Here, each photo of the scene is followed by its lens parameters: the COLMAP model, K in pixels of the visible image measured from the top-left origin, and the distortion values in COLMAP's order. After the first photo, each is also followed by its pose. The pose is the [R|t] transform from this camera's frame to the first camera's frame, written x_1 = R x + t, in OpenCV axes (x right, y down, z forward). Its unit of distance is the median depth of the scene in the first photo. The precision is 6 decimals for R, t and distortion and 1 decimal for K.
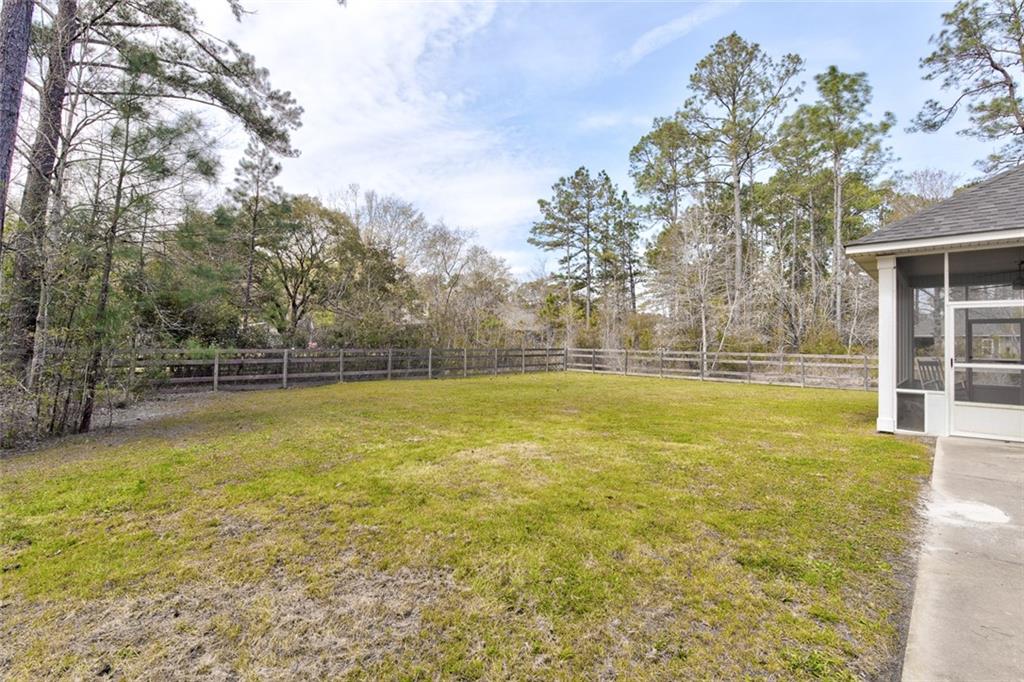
lens RADIAL K [[461.3, 0, 515.1], [0, 461.3, 342.1], [0, 0, 1]] dist [0.001766, -0.005277]
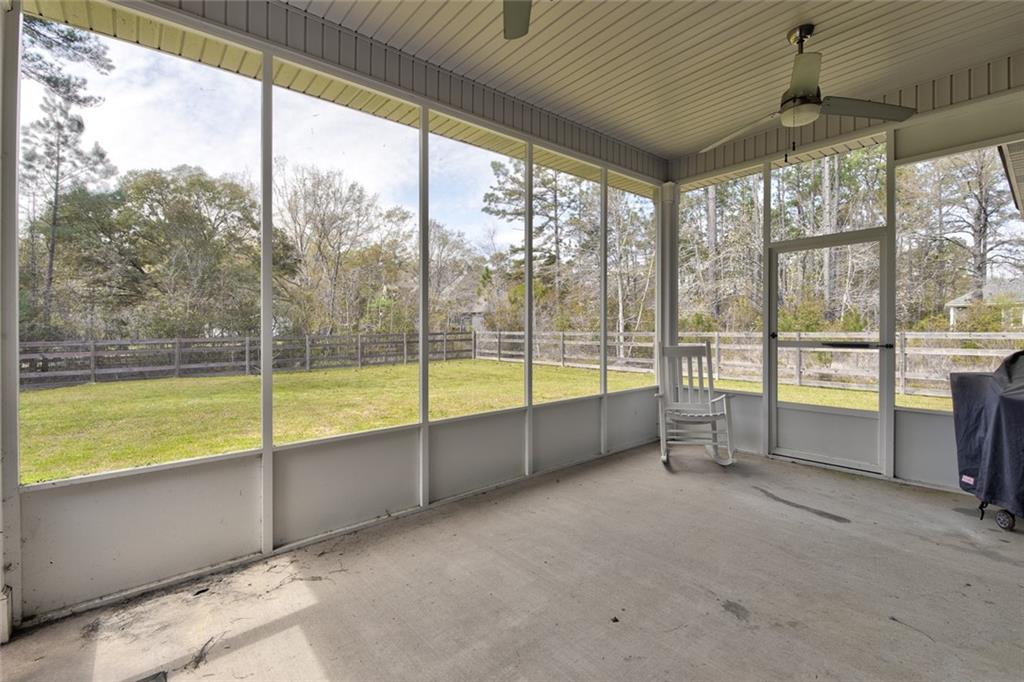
lens RADIAL K [[461.3, 0, 510.0], [0, 461.3, 334.1], [0, 0, 1]] dist [0.001766, -0.005277]
pose [[0.993431, -0.021985, -0.112301, 0.318765], [0.023940, 0.999584, 0.016091, 0.007679], [0.111901, -0.018673, 0.993544, 0.233082]]
